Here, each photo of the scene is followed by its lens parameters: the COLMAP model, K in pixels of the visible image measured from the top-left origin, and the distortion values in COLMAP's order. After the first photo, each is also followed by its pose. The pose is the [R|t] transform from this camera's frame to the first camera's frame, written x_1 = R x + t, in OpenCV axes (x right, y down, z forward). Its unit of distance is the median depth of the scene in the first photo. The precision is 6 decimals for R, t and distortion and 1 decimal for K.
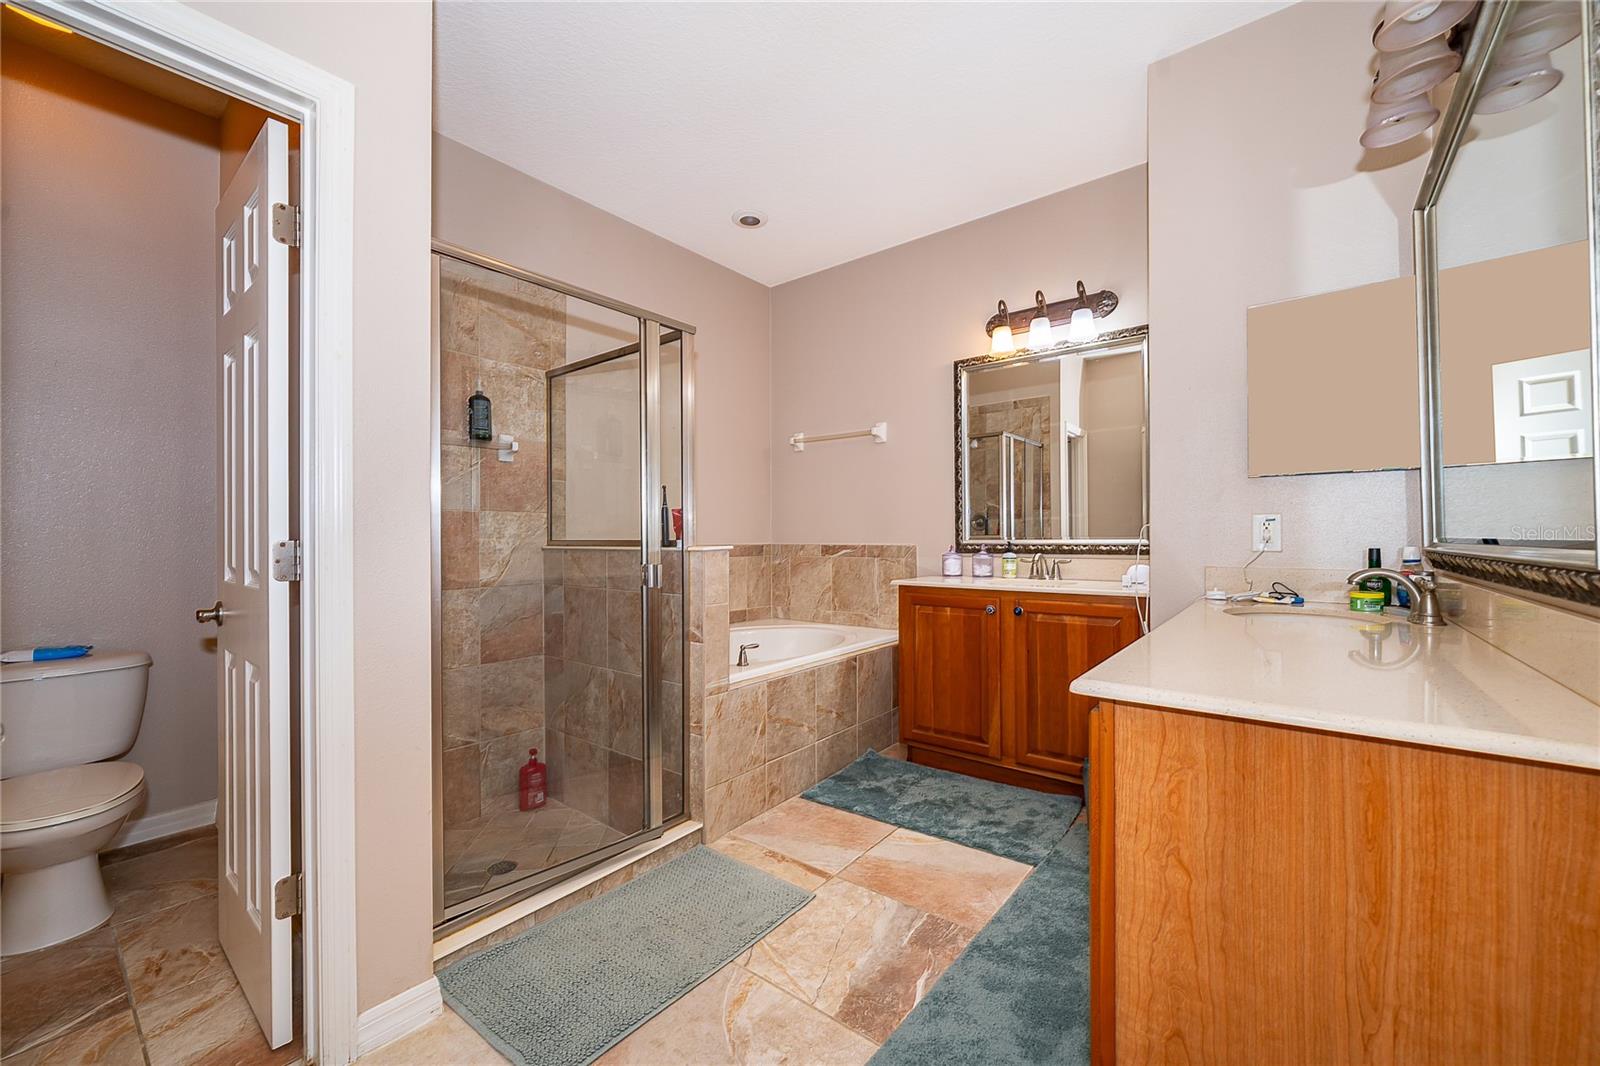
lens RADIAL K [[642.5, 0, 800.3], [0, 642.5, 558.0], [0, 0, 1]] dist [-0.002489, -0.000180]
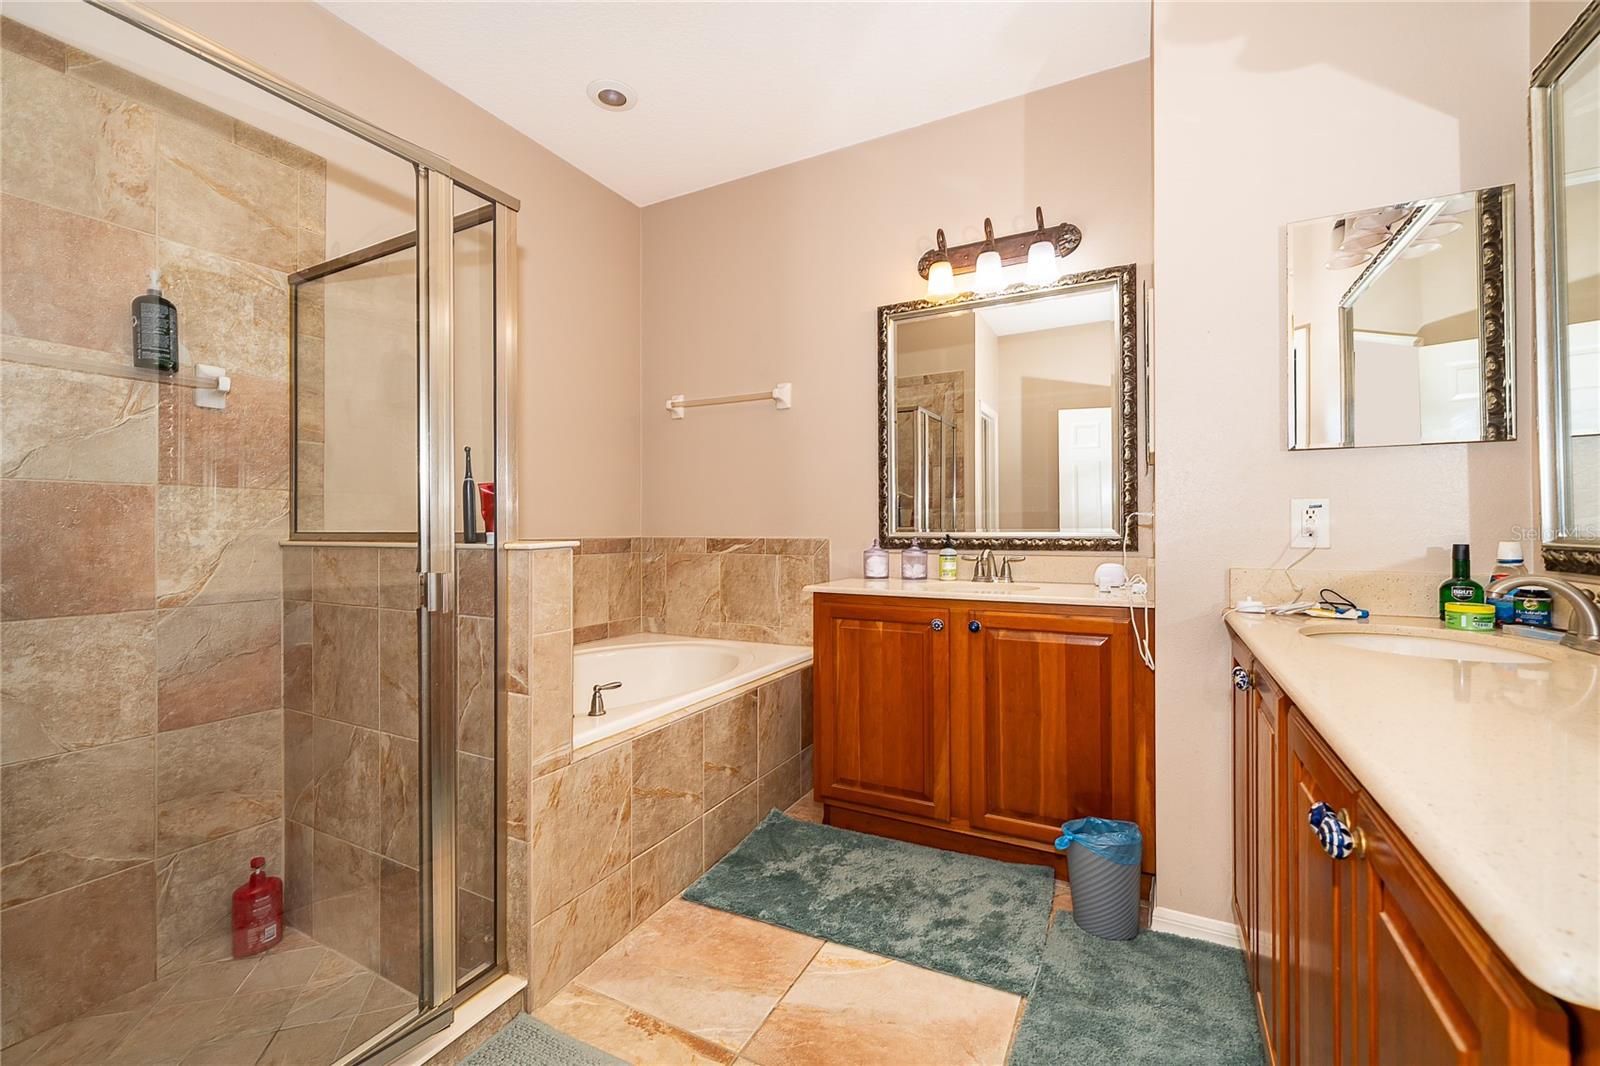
lens RADIAL K [[673.3, 0, 800.0], [0, 673.3, 533.0], [0, 0, 1]] dist [-0.010393, 0.000082]
pose [[0.983335, 0.001056, 0.181798, -0.006675], [0.003741, 0.999654, -0.026042, -0.007599], [-0.181762, 0.026288, 0.982991, 0.250135]]
